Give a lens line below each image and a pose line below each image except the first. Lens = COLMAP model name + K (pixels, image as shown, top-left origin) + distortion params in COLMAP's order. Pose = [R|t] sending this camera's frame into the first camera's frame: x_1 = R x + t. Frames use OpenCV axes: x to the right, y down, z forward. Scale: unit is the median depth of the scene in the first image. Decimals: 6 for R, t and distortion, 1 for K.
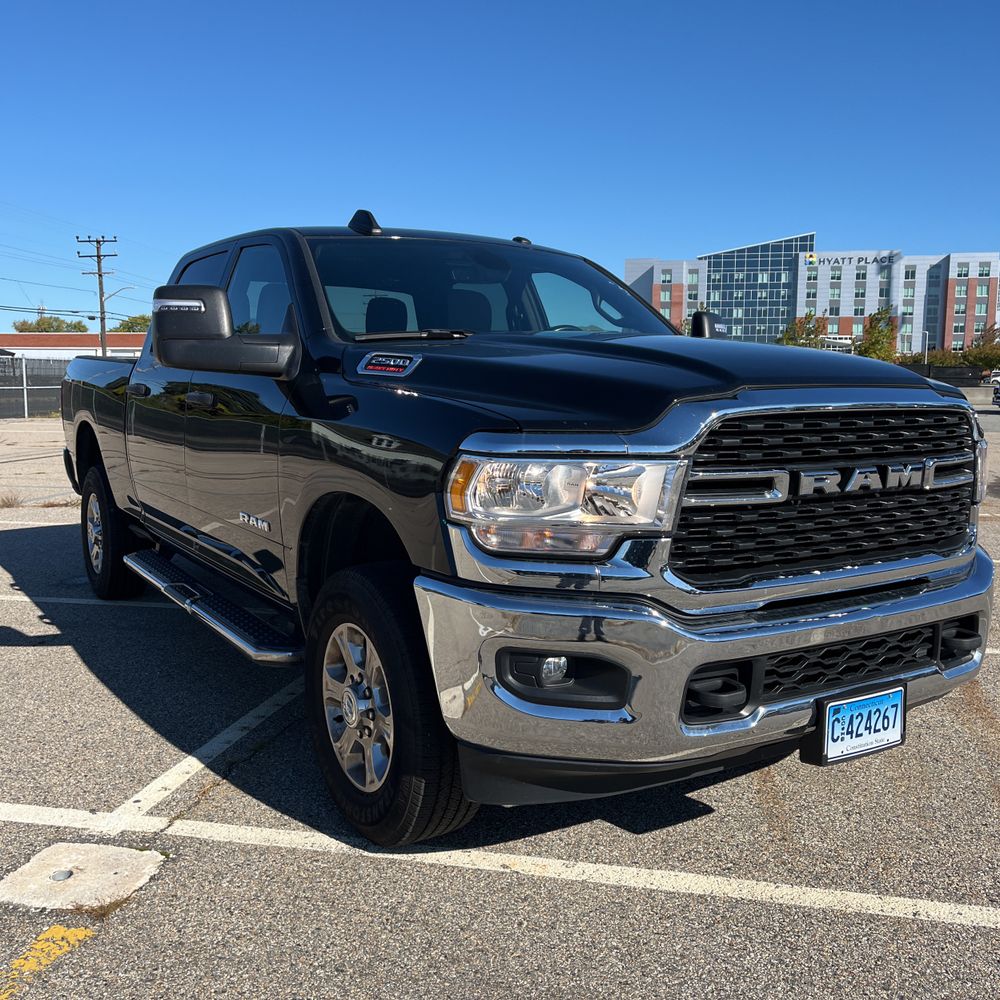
lens RADIAL K [[999.8, 0, 500.0], [0, 999.8, 500.0], [0, 0, 1]] dist [-0.004945, 0.122918]
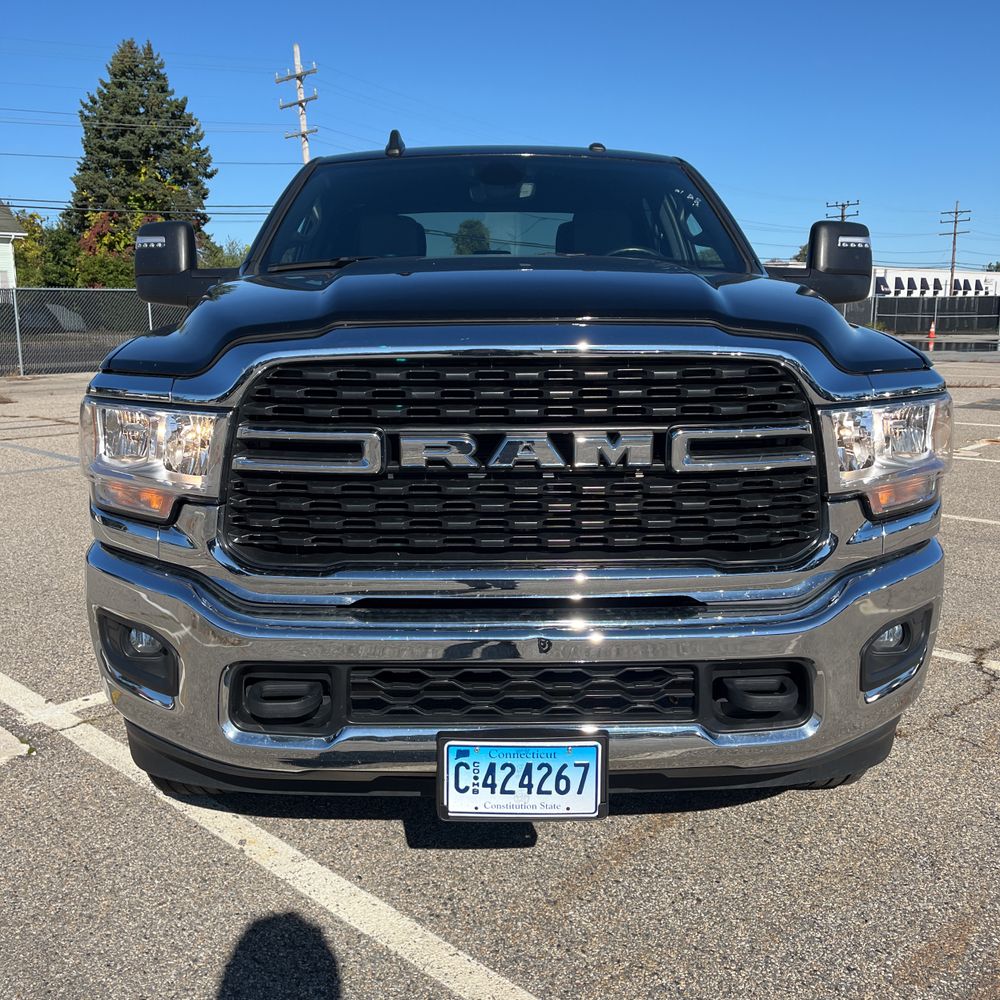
lens RADIAL K [[1007.2, 0, 497.8], [0, 1007.2, 487.2], [0, 0, 1]] dist [0.032531, 0.012437]
pose [[0.852551, 0.083397, -0.515948, 0.710136], [-0.054636, 0.995999, 0.070711, -0.044303], [0.519781, -0.032095, 0.853696, 0.353500]]
